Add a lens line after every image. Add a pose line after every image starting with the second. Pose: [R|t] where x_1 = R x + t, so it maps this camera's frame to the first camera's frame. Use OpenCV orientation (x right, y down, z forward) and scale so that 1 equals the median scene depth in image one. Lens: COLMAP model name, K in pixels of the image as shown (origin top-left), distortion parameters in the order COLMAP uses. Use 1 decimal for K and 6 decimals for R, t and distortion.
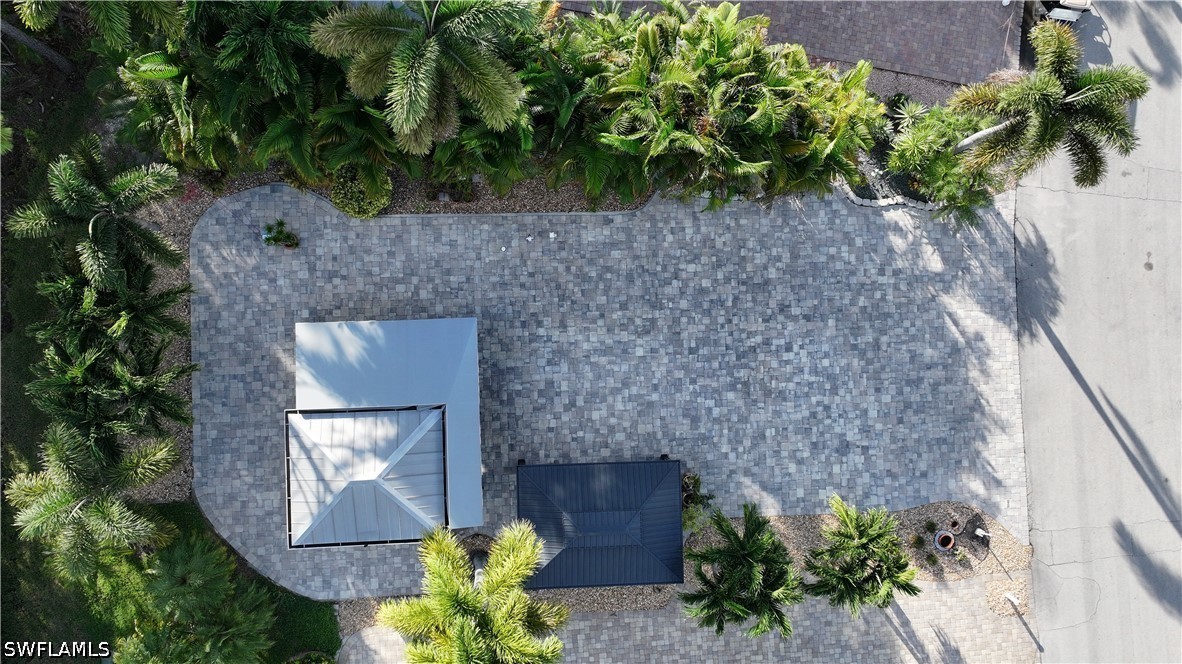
lens RADIAL K [[977.7, 0, 590.1], [0, 977.7, 331.4], [0, 0, 1]] dist [0.021234, -0.026356]
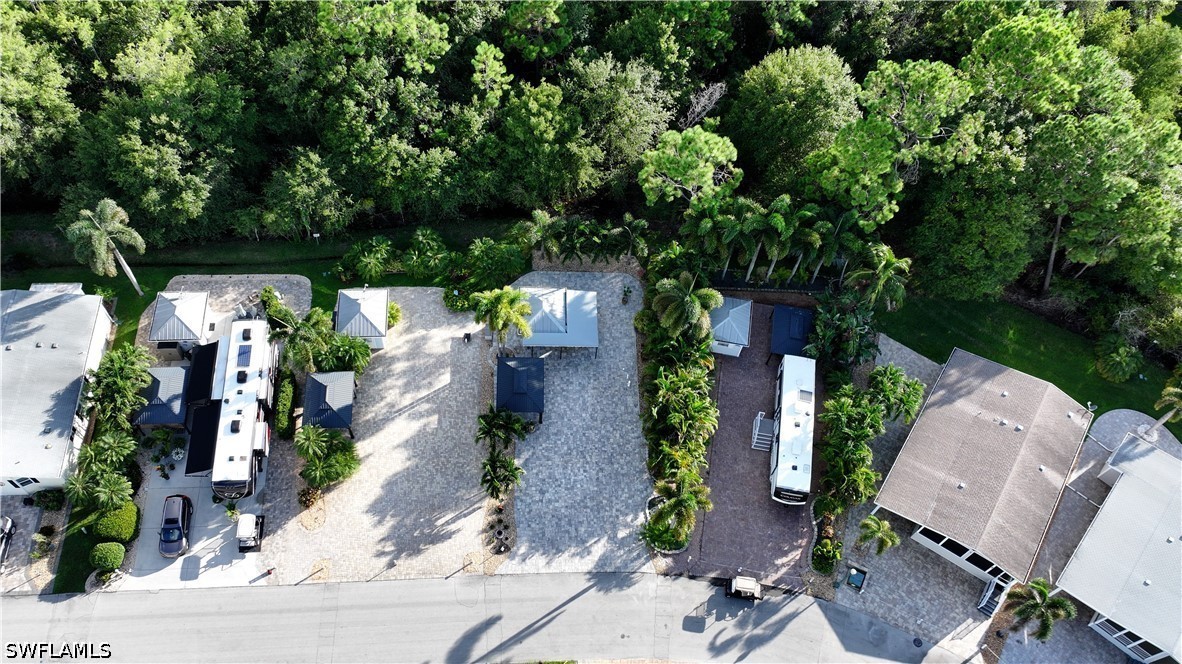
lens RADIAL K [[977.7, 0, 589.4], [0, 977.7, 332.8], [0, 0, 1]] dist [0.021234, -0.026356]
pose [[0.005002, 0.807580, -0.589737, 1.321892], [-0.998168, -0.031527, -0.051638, 0.137976], [-0.060294, 0.588915, 0.805943, -1.110679]]
